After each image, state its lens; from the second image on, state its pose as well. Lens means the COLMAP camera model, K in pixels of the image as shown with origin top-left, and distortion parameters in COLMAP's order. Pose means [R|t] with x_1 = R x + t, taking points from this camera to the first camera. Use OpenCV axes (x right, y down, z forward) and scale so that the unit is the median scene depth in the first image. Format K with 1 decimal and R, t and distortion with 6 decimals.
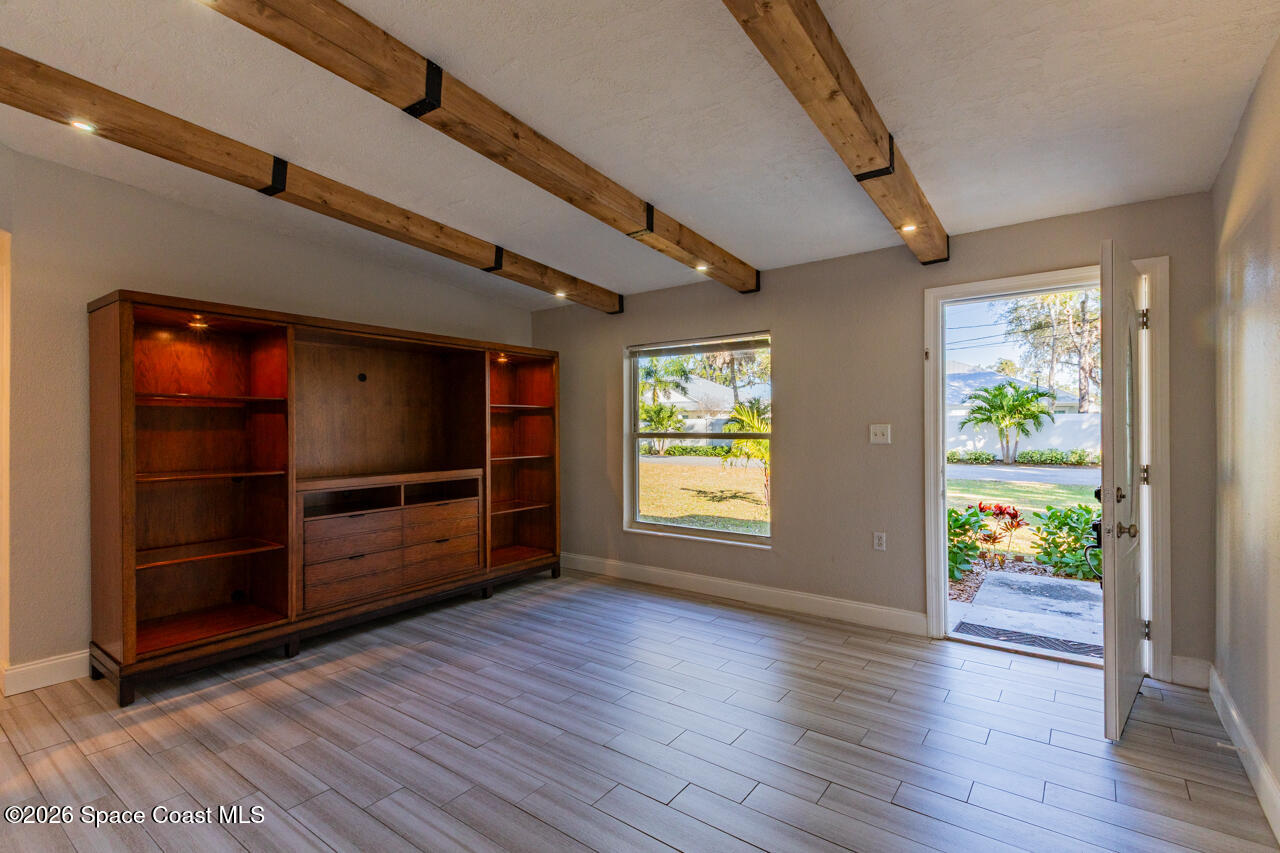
lens RADIAL K [[588.1, 0, 631.3], [0, 588.1, 428.4], [0, 0, 1]] dist [0.035481, -0.005440]
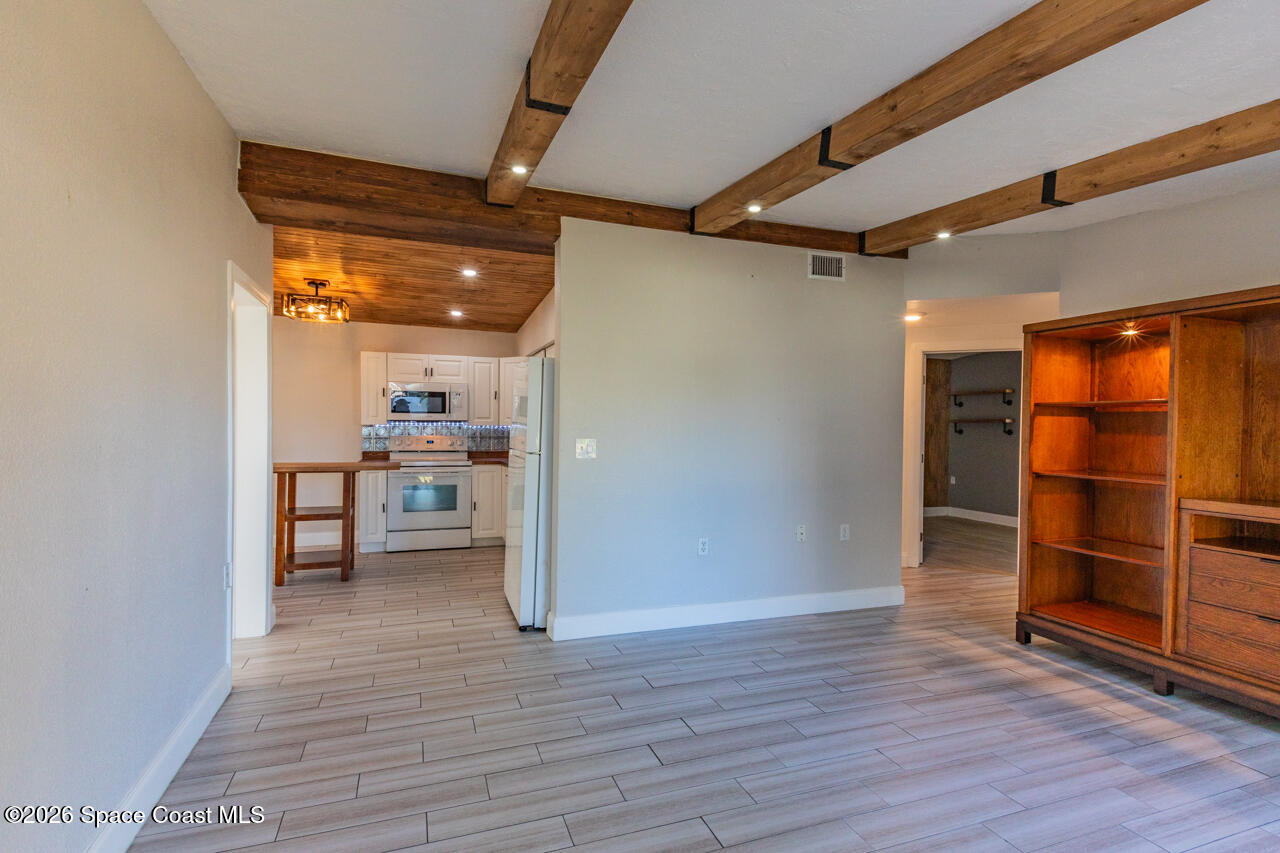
lens RADIAL K [[588.1, 0, 716.1], [0, 588.1, 431.2], [0, 0, 1]] dist [0.035481, -0.005440]
pose [[-0.418728, 0.007089, -0.908084, 0.675526], [-0.013139, 0.999818, 0.013863, -0.009574], [0.908016, 0.017737, -0.418559, 1.033429]]
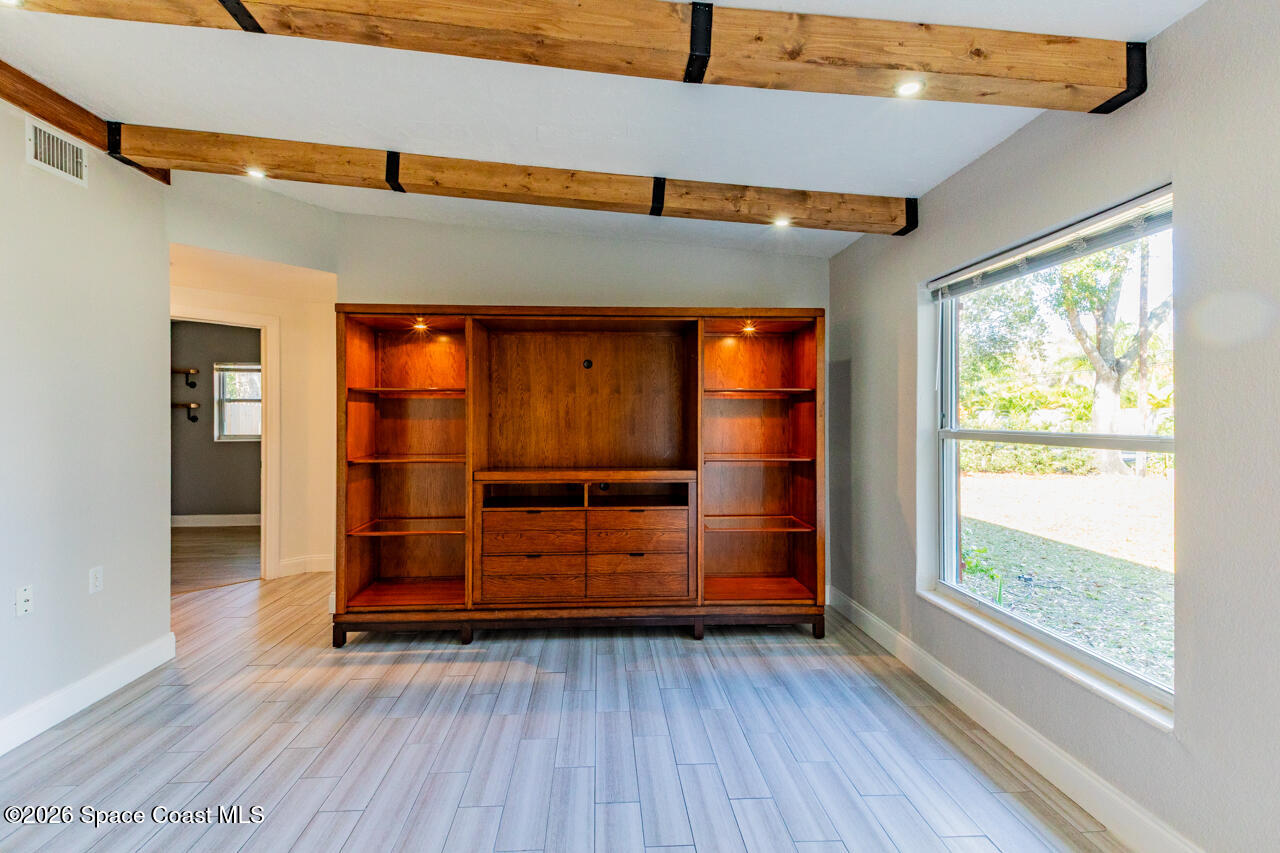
lens RADIAL K [[588.1, 0, 631.6], [0, 588.1, 413.8], [0, 0, 1]] dist [0.035481, -0.005440]
pose [[0.643379, 0.001636, -0.765546, 0.504885], [-0.005228, 0.999984, -0.002257, -0.008431], [0.765530, 0.005454, 0.643377, 0.754256]]
